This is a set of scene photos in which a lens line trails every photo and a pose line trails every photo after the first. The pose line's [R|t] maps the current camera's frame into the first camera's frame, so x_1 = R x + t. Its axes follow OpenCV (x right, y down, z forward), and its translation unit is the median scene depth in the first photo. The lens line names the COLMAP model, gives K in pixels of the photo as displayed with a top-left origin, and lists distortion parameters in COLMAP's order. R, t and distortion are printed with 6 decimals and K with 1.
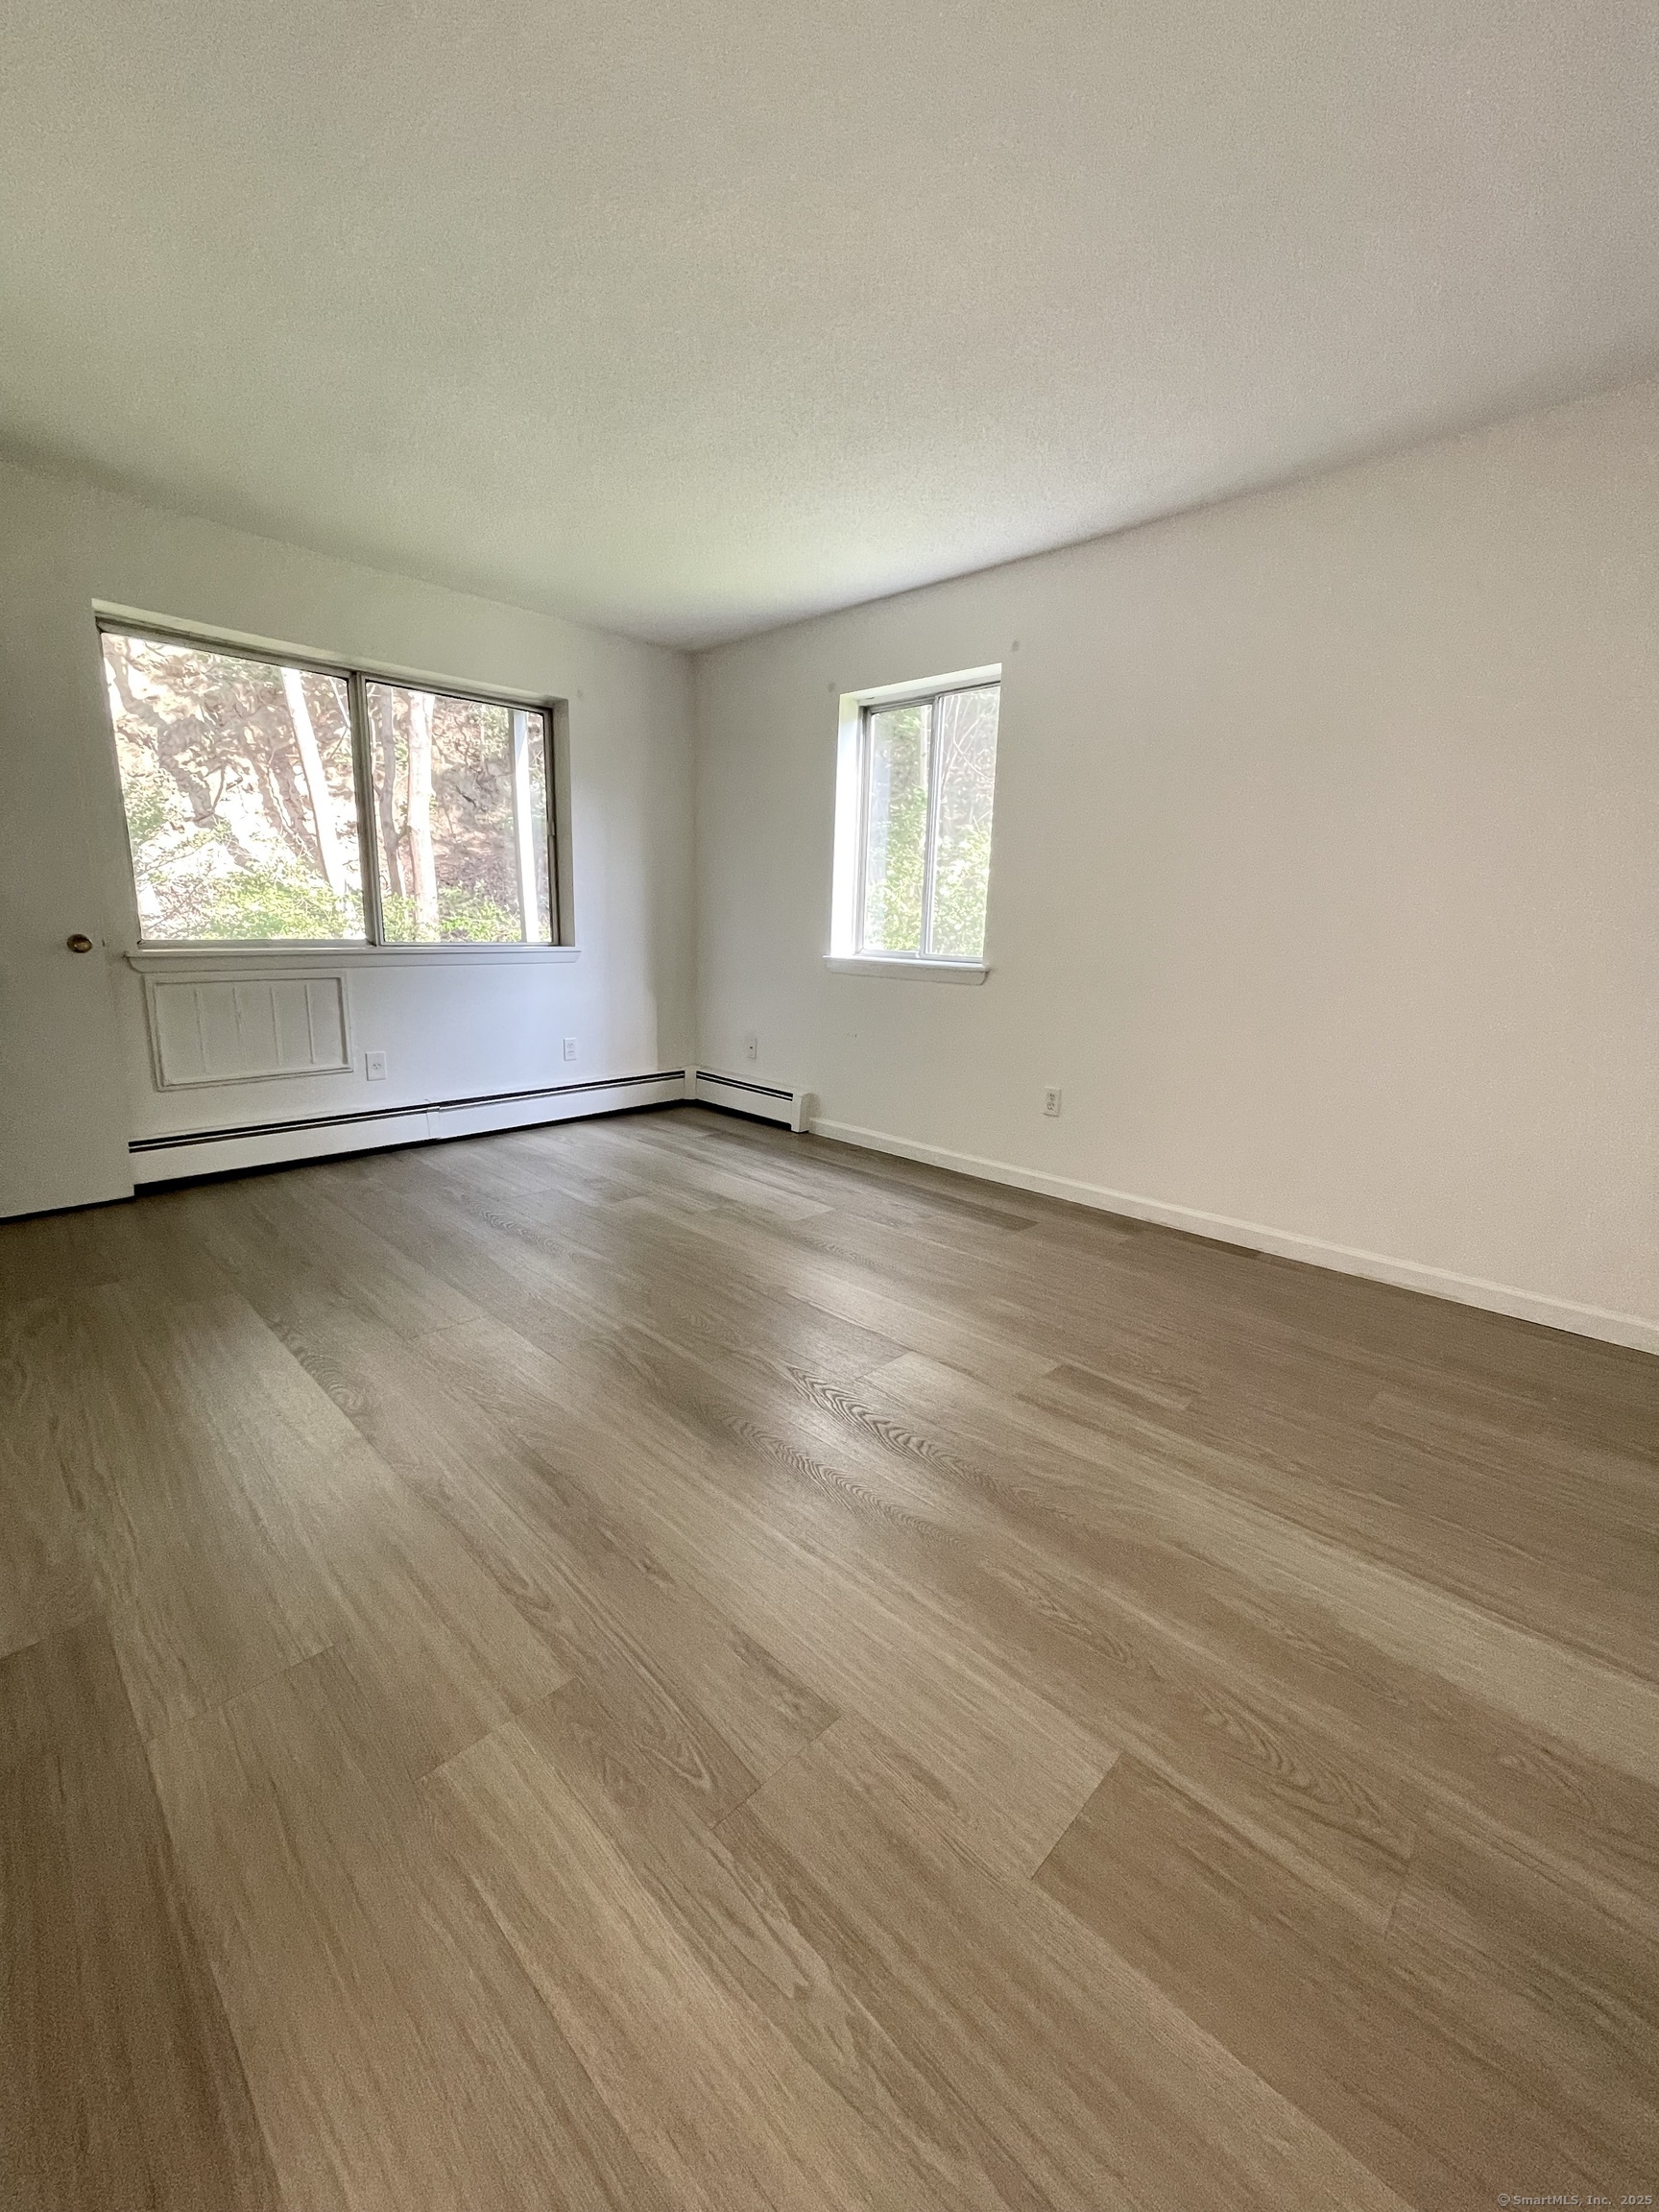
lens RADIAL K [[894.8, 0, 831.5], [0, 894.8, 1106.4], [0, 0, 1]] dist [-0.003847, 0.000906]
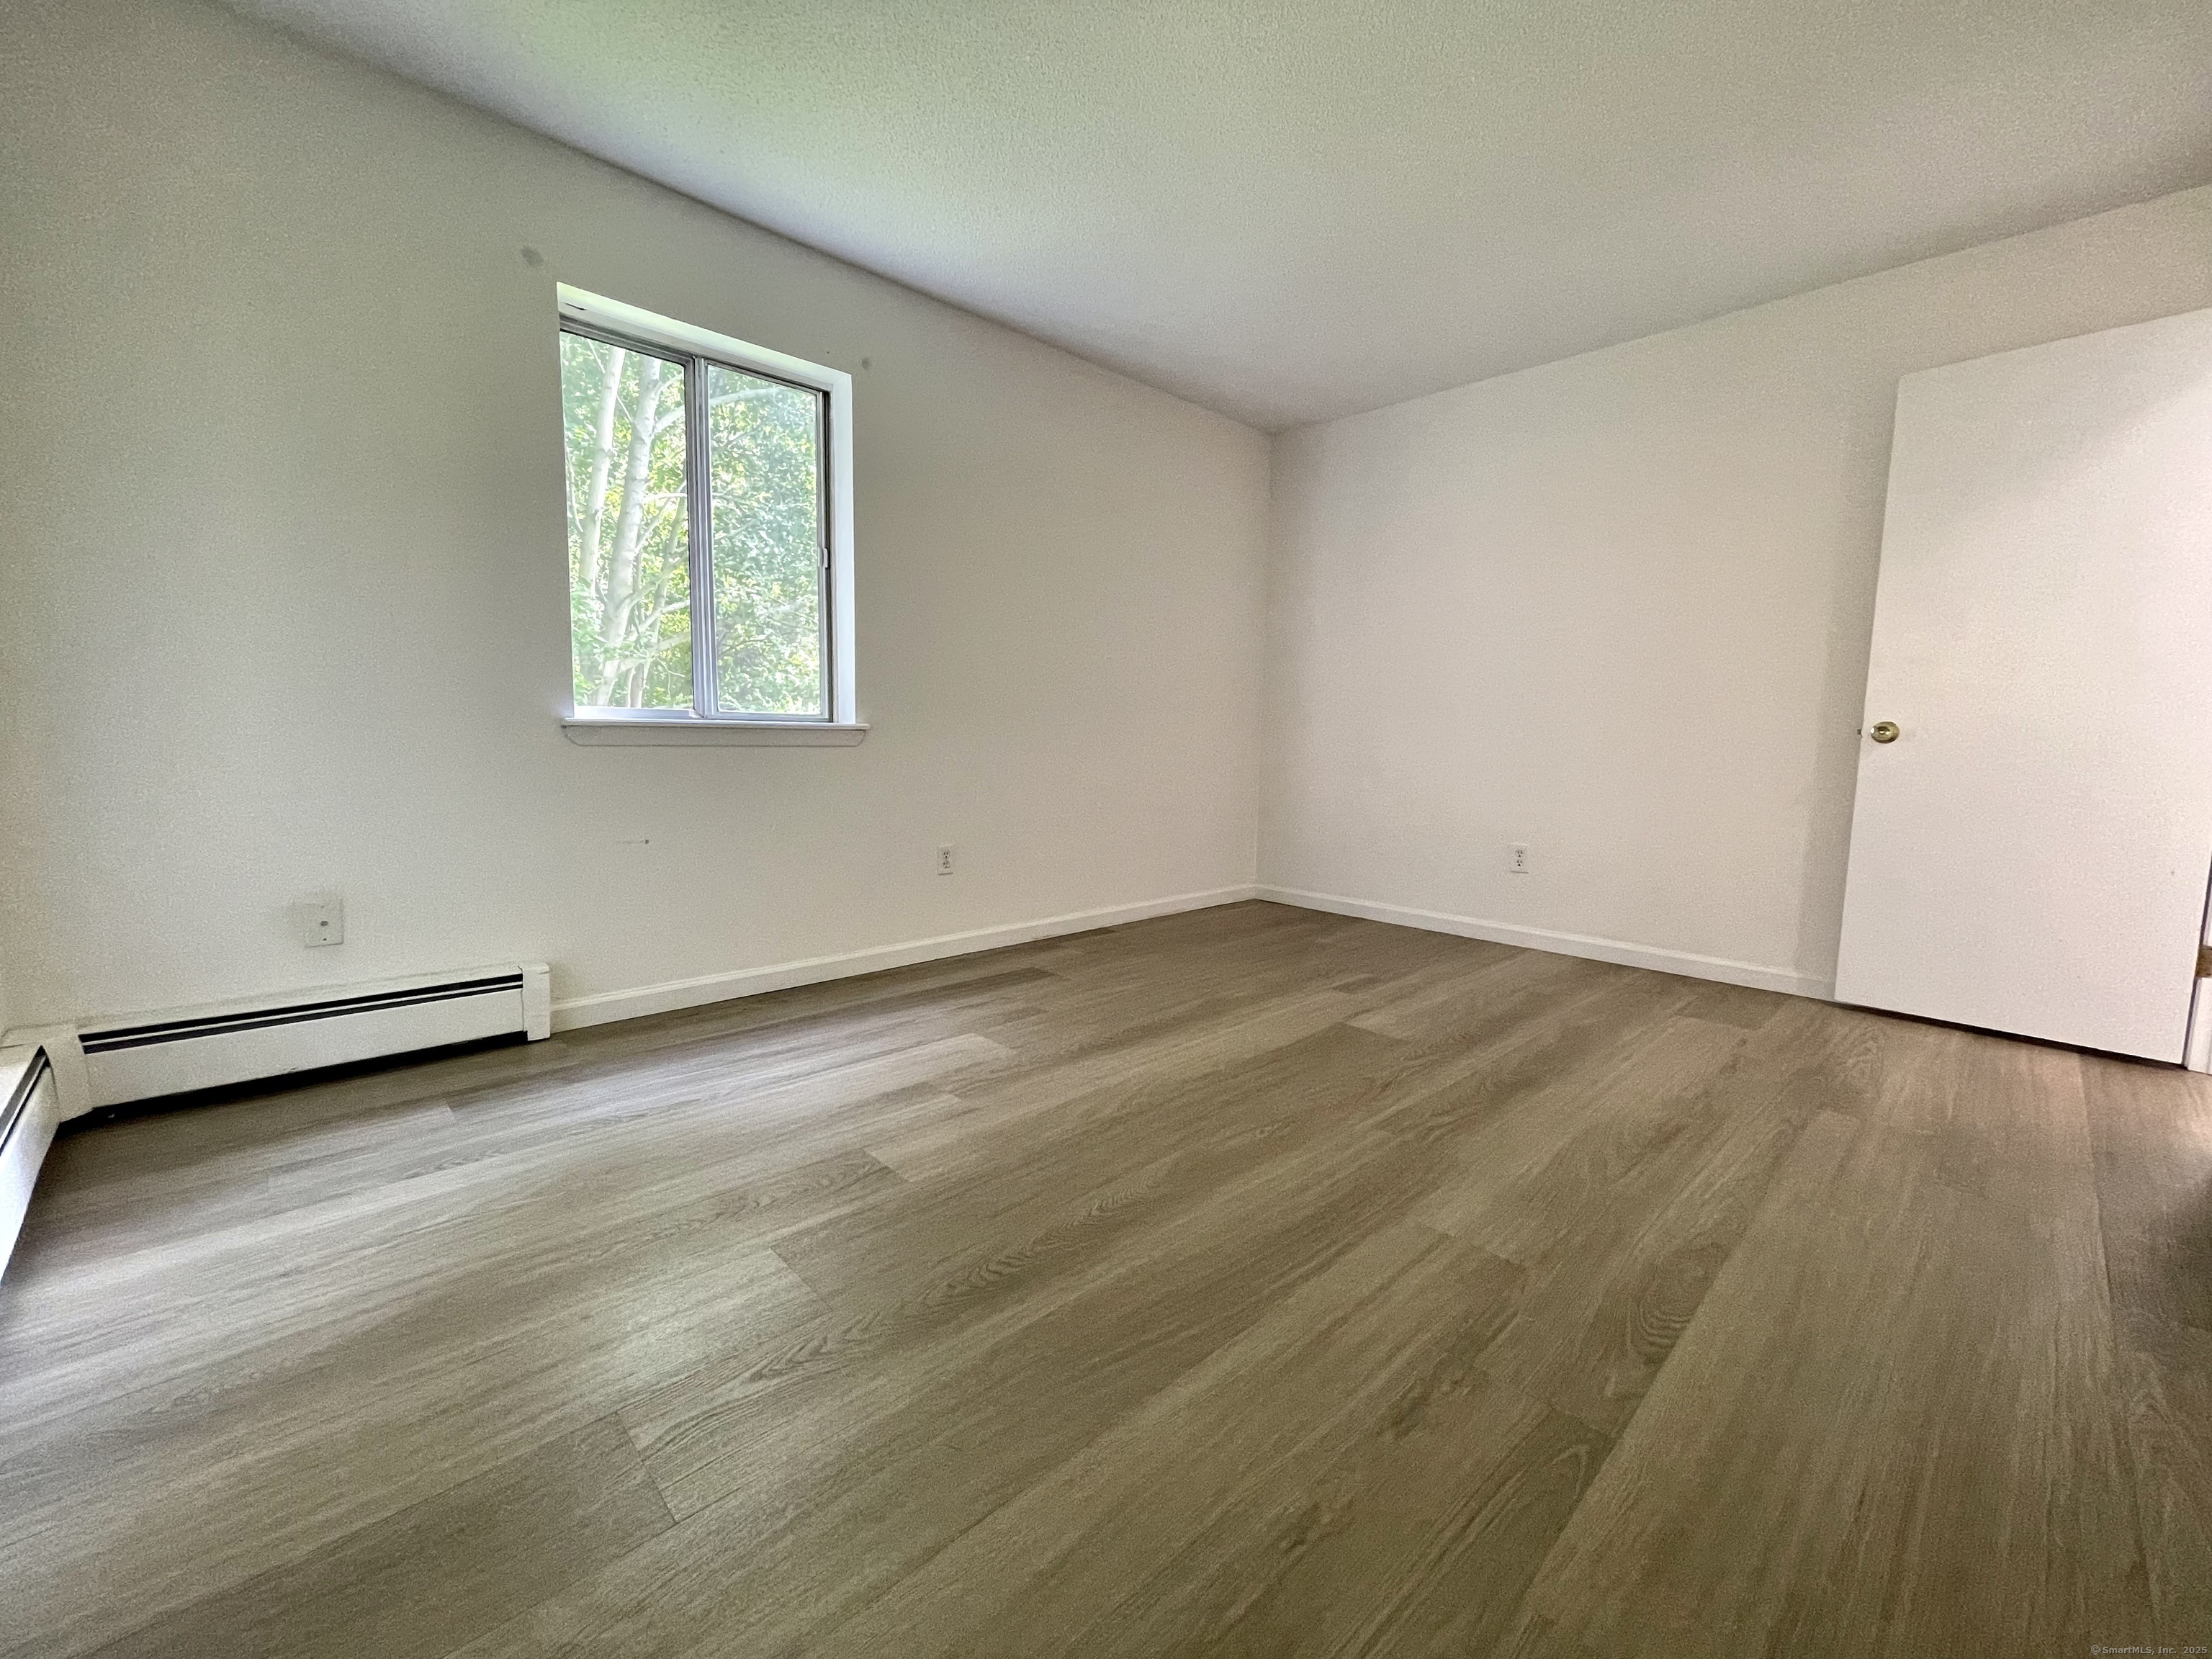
lens RADIAL K [[894.8, 0, 1107.9], [0, 894.8, 826.0], [0, 0, 1]] dist [-0.003847, 0.000906]
pose [[0.030731, -0.133516, 0.990570, -0.702197], [0.187678, 0.974182, 0.125484, -0.129513], [-0.981750, 0.182052, 0.054996, 0.769497]]
